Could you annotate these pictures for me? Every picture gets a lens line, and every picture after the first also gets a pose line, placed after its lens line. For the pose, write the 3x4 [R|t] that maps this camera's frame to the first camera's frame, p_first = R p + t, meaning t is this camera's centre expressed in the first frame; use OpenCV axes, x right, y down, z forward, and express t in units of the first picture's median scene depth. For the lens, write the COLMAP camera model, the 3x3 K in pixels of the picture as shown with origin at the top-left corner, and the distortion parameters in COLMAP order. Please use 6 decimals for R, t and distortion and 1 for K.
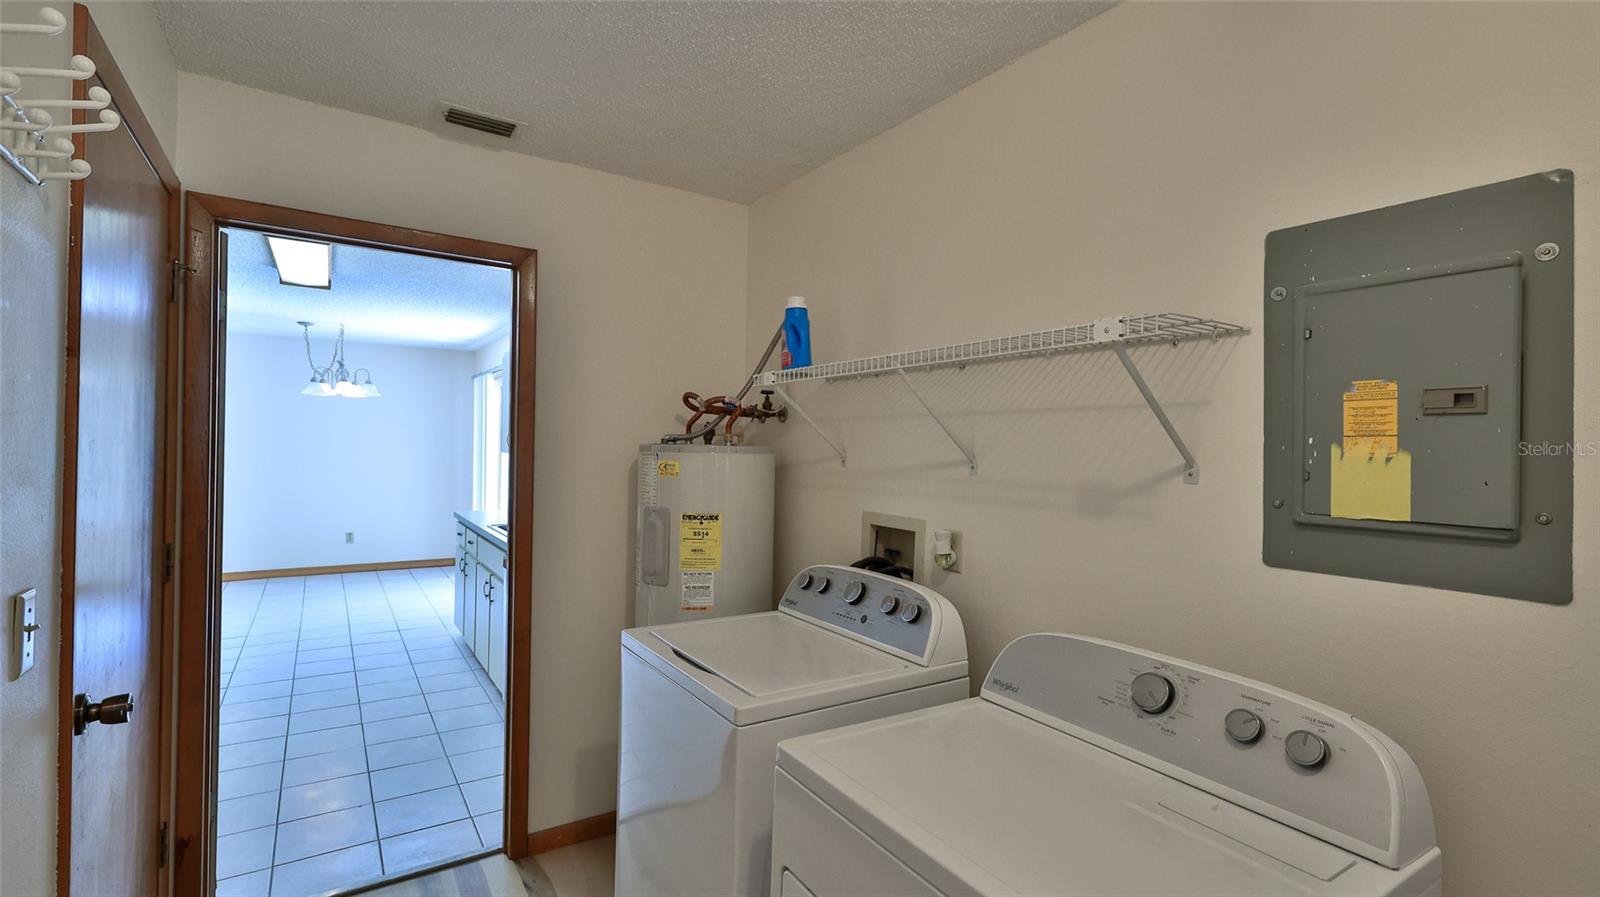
lens RADIAL K [[741.6, 0, 812.0], [0, 741.6, 450.7], [0, 0, 1]] dist [-0.005337, -0.000792]
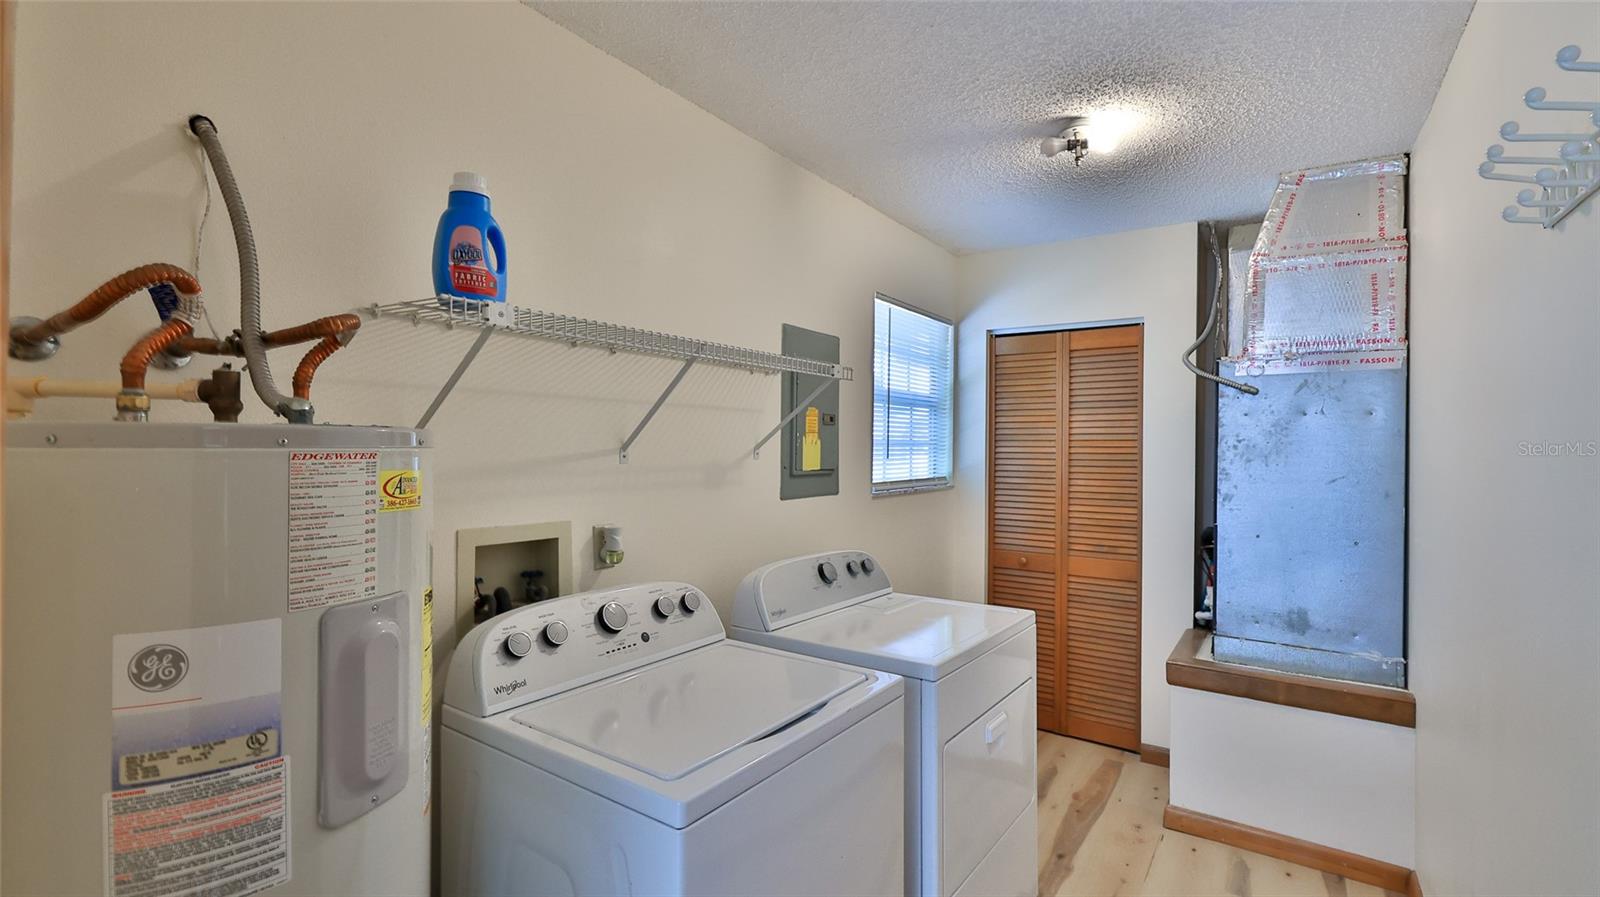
lens RADIAL K [[741.6, 0, 808.0], [0, 741.6, 451.3], [0, 0, 1]] dist [-0.005337, -0.000792]
pose [[-0.405392, -0.028667, 0.913693, -0.791098], [-0.016200, 0.999576, 0.024174, -0.011211], [-0.913999, -0.005002, -0.405685, 1.188063]]
